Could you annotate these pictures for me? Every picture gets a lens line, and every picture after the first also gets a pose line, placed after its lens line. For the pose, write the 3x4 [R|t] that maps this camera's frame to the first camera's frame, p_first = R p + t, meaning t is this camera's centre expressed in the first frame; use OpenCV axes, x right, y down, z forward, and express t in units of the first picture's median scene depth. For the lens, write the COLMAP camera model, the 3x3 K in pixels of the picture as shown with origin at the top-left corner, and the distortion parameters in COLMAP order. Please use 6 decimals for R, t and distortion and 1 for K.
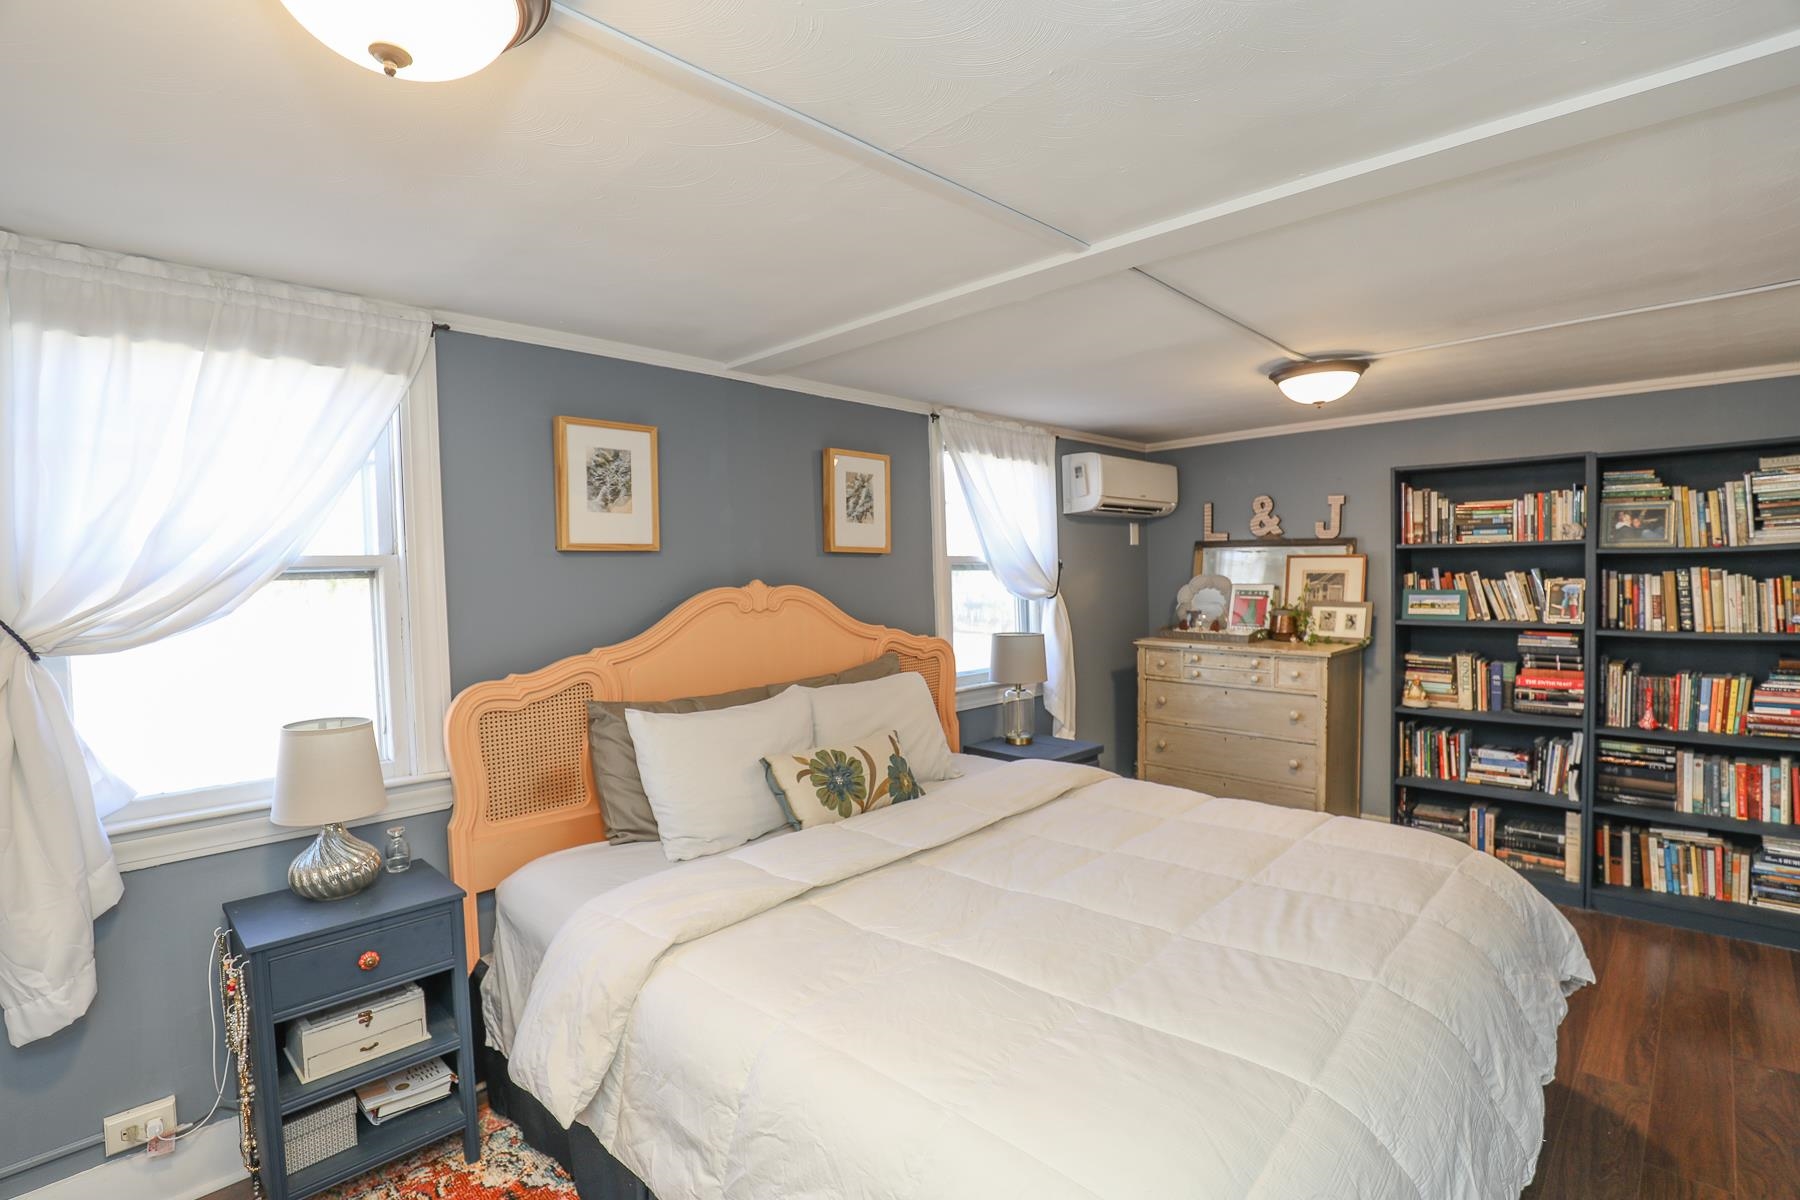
lens RADIAL K [[837.2, 0, 890.7], [0, 837.2, 599.8], [0, 0, 1]] dist [-0.029195, 0.004093]
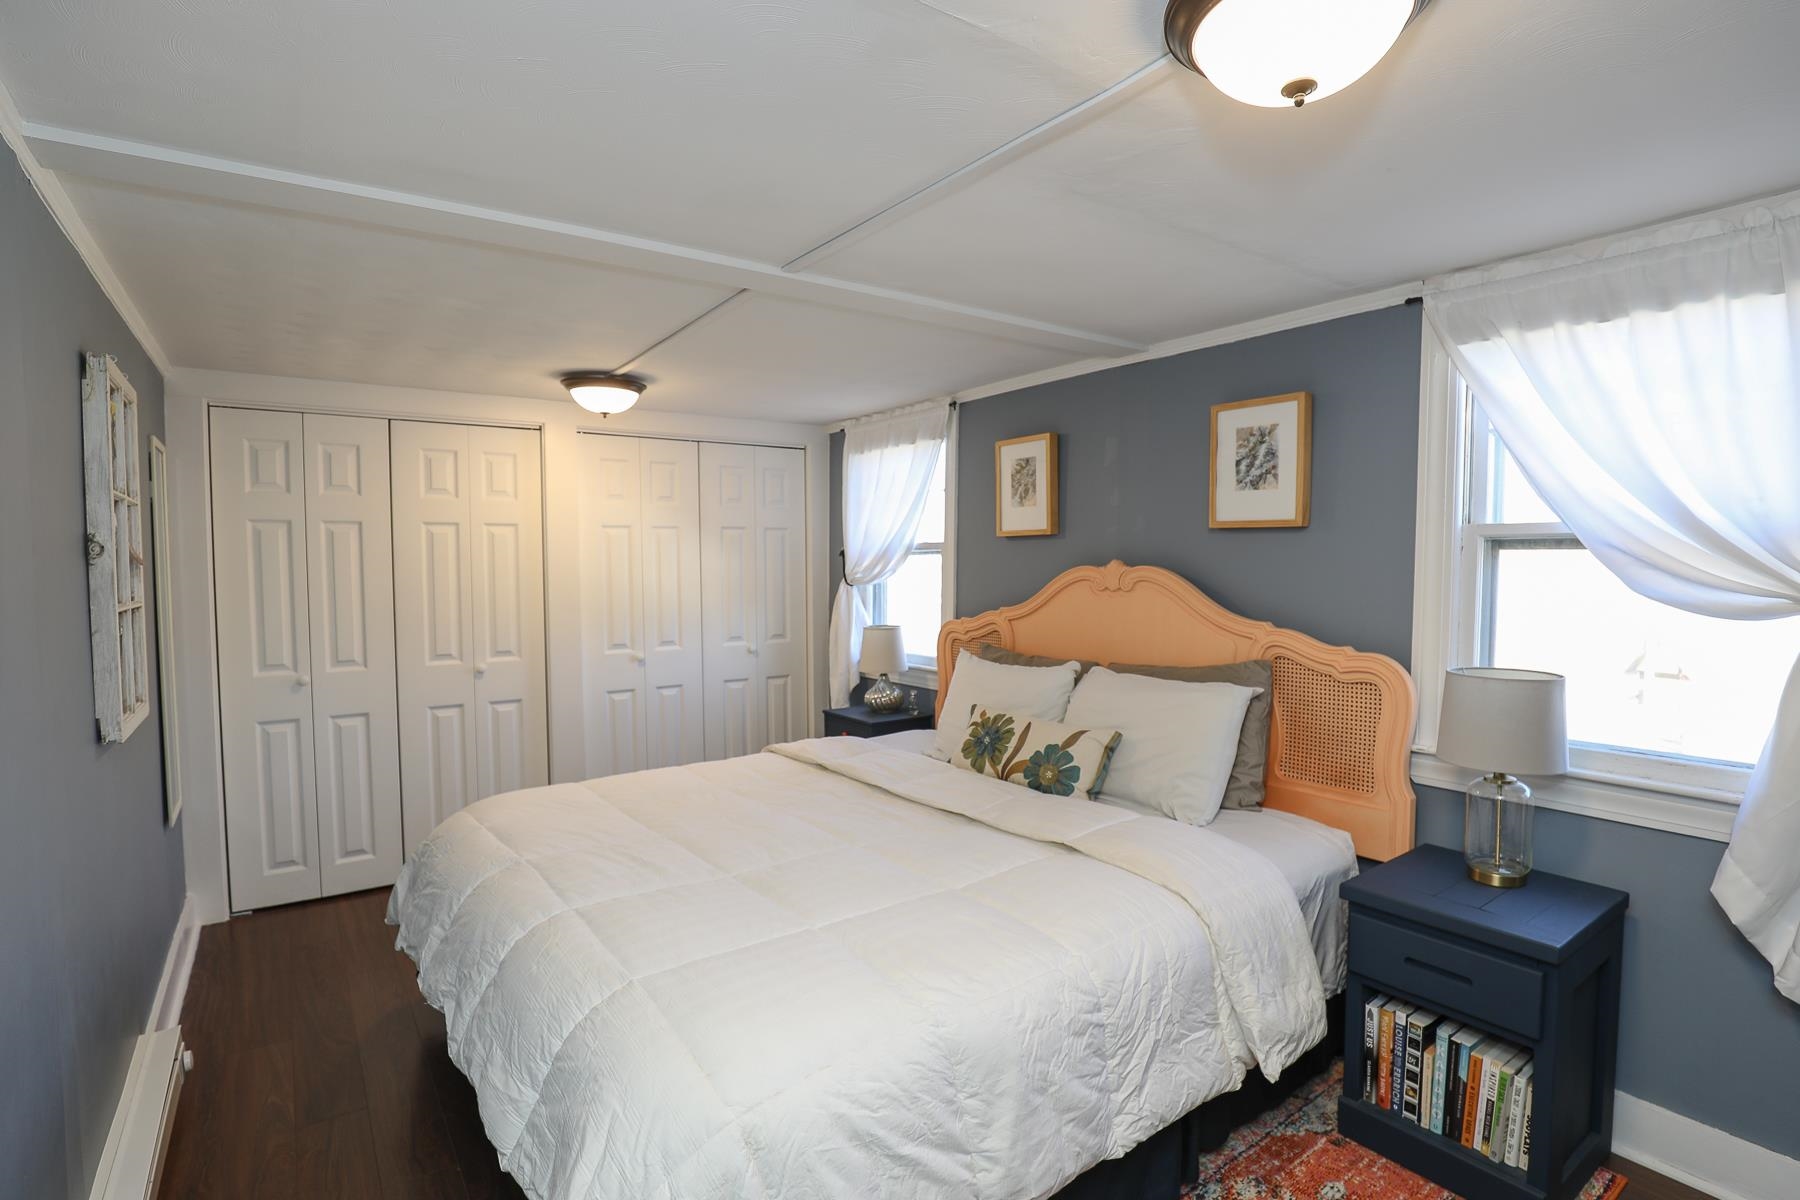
lens RADIAL K [[837.2, 0, 889.5], [0, 837.2, 606.4], [0, 0, 1]] dist [-0.029195, 0.004093]
pose [[-0.148650, 0.074915, -0.986048, 0.812618], [-0.022039, 0.996628, 0.079042, -0.037759], [0.988644, 0.033481, -0.146497, 0.795317]]
